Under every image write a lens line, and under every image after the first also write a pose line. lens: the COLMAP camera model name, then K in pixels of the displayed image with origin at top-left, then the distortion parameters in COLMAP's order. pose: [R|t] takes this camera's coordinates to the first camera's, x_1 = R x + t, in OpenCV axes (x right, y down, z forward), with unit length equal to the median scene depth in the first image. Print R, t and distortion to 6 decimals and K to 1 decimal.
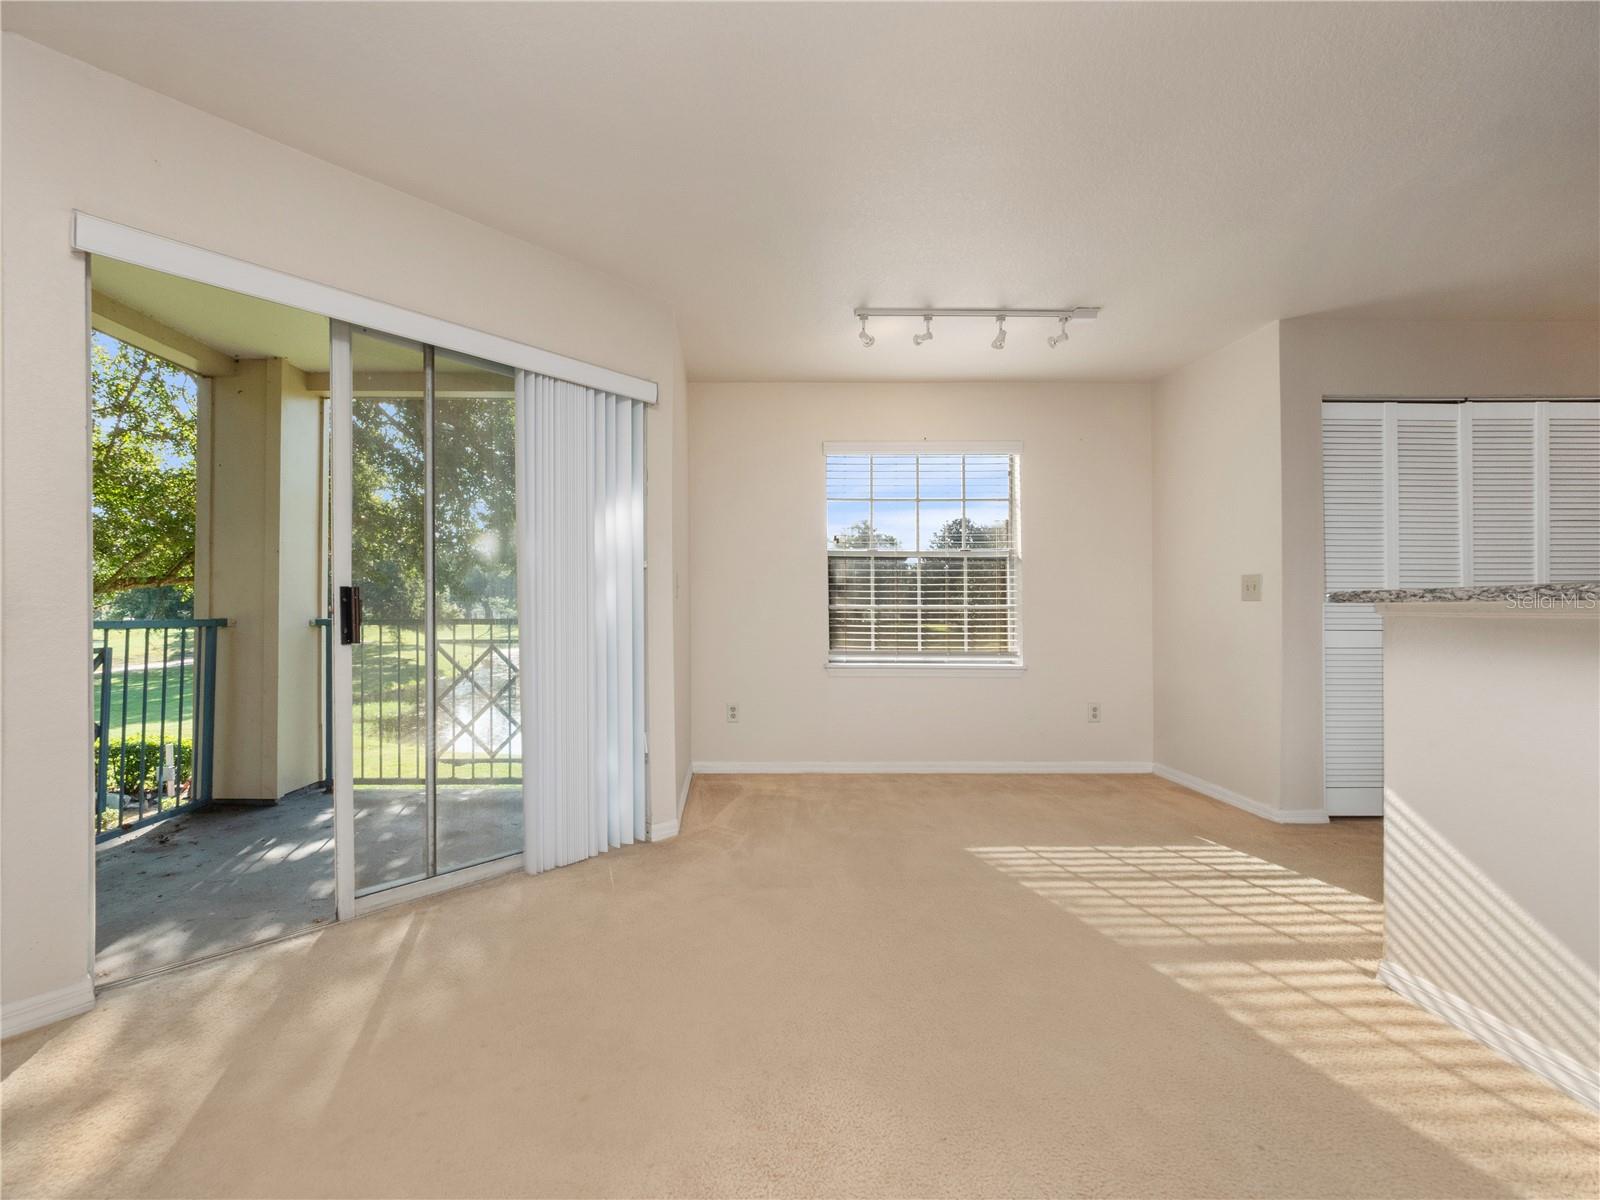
lens RADIAL K [[774.9, 0, 806.6], [0, 774.9, 620.8], [0, 0, 1]] dist [0.002770, -0.000961]
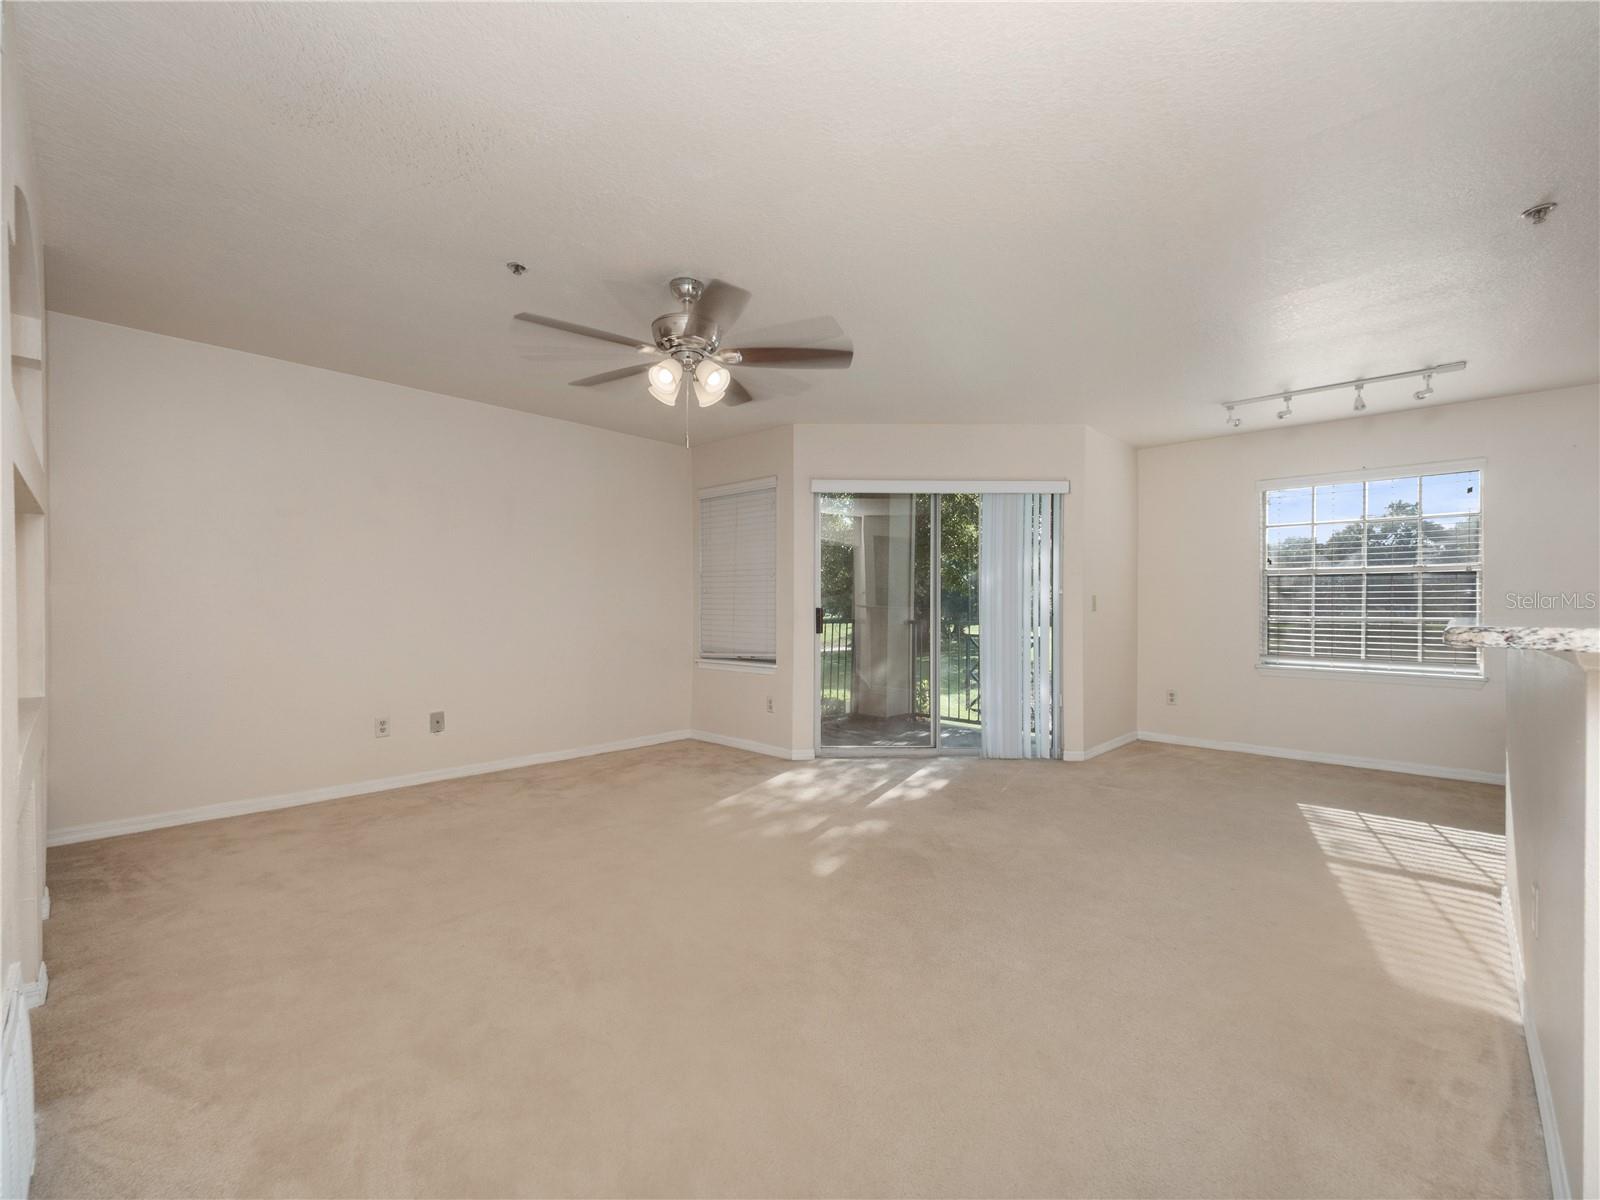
lens RADIAL K [[653.4, 0, 810.5], [0, 653.4, 608.3], [0, 0, 1]] dist [-0.001843, -0.000025]
pose [[0.729453, 0.005090, -0.684012, 0.232010], [-0.020942, 0.999670, -0.014895, -0.002438], [0.683710, 0.025190, 0.729319, -0.247167]]
